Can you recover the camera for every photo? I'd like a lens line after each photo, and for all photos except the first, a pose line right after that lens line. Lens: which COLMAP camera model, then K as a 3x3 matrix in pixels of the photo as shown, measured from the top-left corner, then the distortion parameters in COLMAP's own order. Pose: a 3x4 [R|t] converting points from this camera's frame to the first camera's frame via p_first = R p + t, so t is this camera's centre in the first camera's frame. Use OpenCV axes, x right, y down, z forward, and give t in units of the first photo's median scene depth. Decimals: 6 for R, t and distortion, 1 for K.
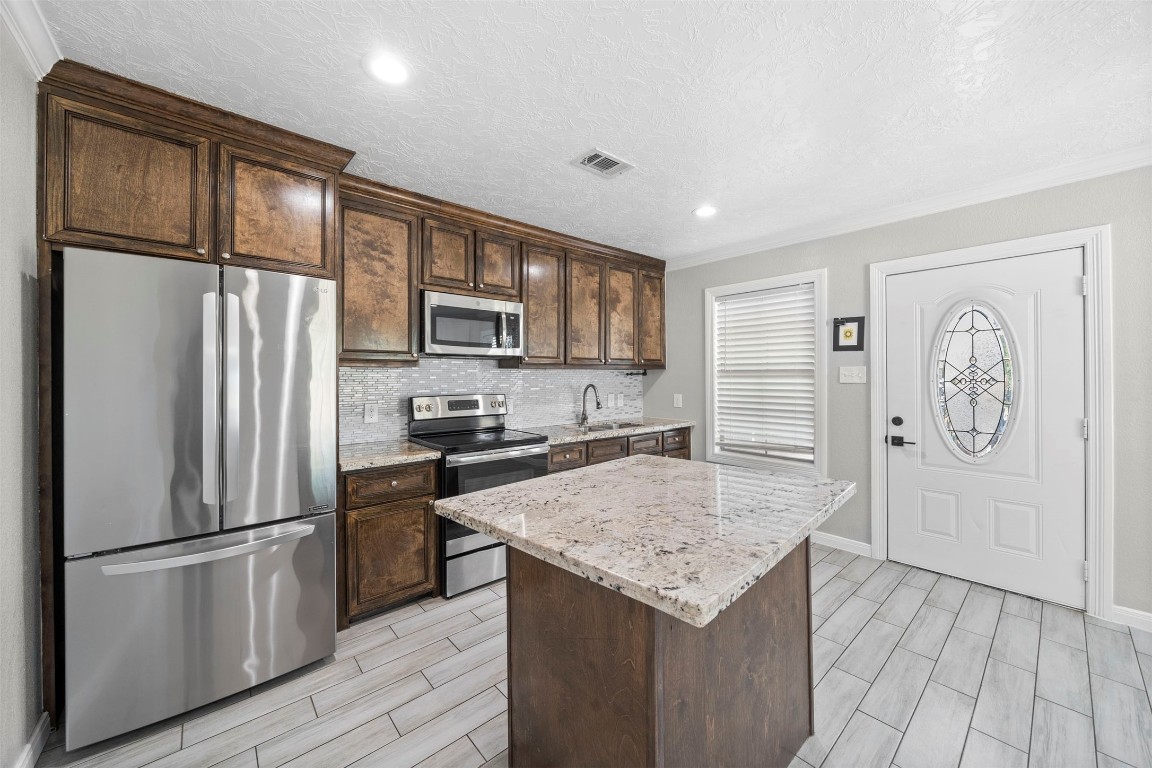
lens RADIAL K [[422.4, 0, 576.1], [0, 422.4, 378.7], [0, 0, 1]] dist [-0.003872, 0.000595]
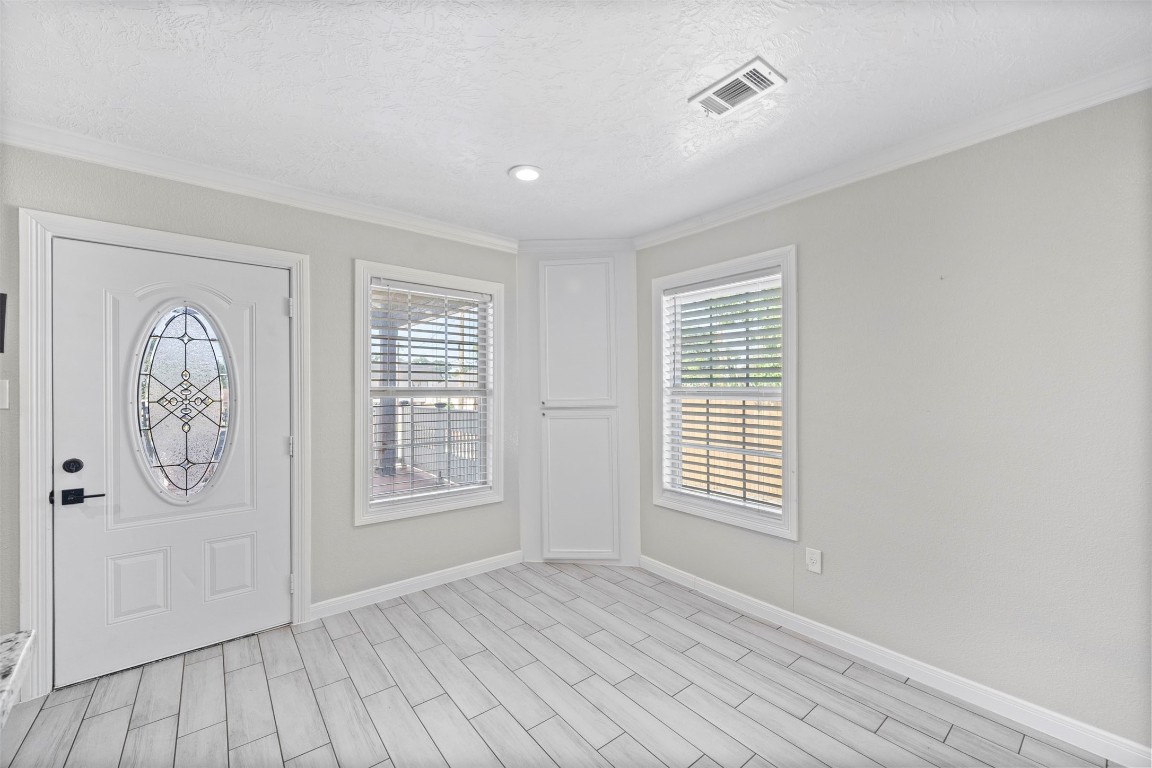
lens RADIAL K [[453.3, 0, 581.1], [0, 453.3, 386.2], [0, 0, 1]] dist [-0.006638, 0.000253]
pose [[0.029032, 0.008557, 0.999542, 0.106177], [0.003283, 0.999957, -0.008656, -0.013698], [-0.999573, 0.003533, 0.029003, 0.224352]]
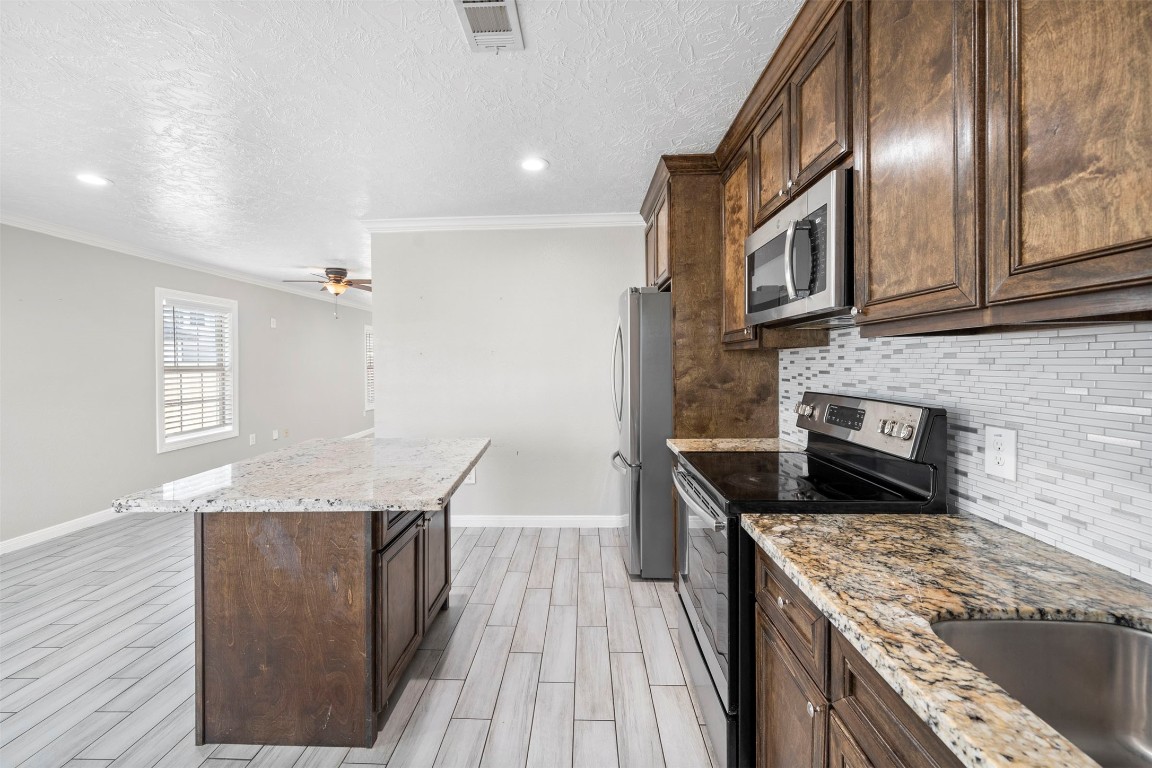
lens RADIAL K [[453.2, 0, 578.0], [0, 453.2, 375.4], [0, 0, 1]] dist [0.004433, 0.000255]
pose [[-0.671156, 0.028398, -0.740772, 0.412689], [0.006336, 0.999449, 0.032573, -0.007795], [0.741289, 0.017168, -0.670967, 1.342340]]
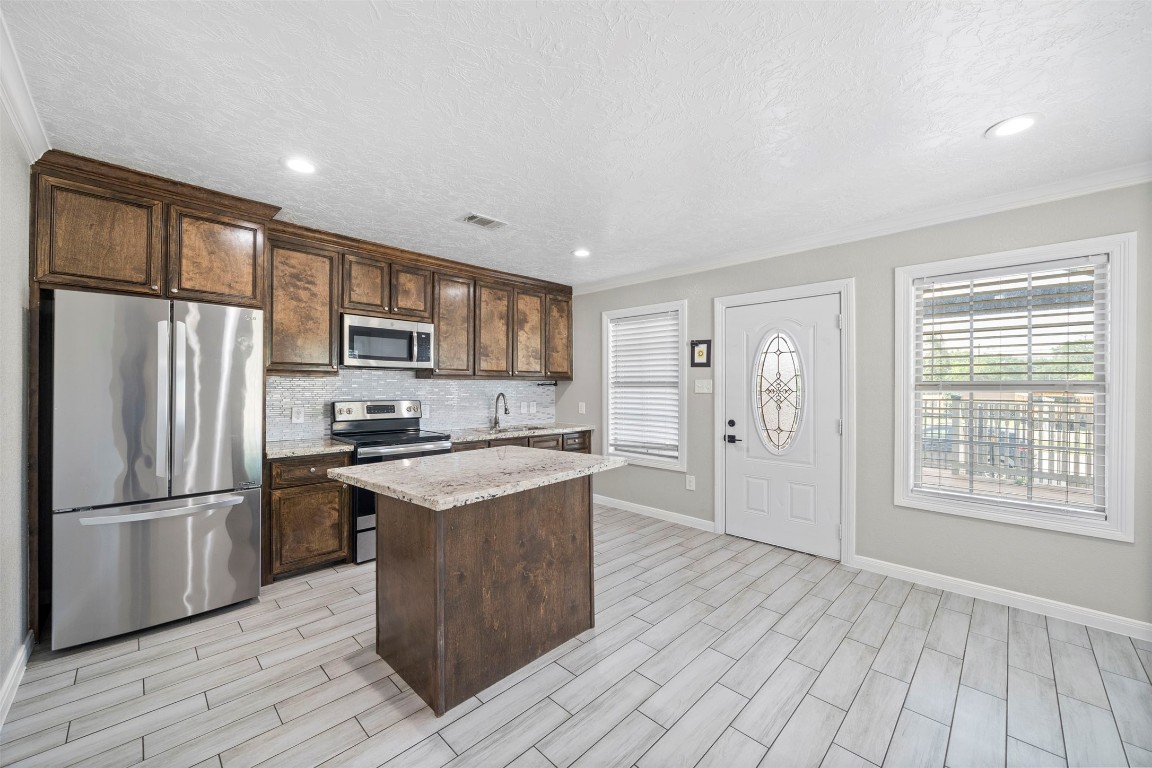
lens RADIAL K [[436.3, 0, 572.3], [0, 436.3, 388.1], [0, 0, 1]] dist [-0.001126, -0.000323]
pose [[0.997615, 0.007527, 0.068608, 0.218385], [-0.007233, 0.999964, -0.004531, 0.005798], [-0.068640, 0.004023, 0.997633, -0.304390]]
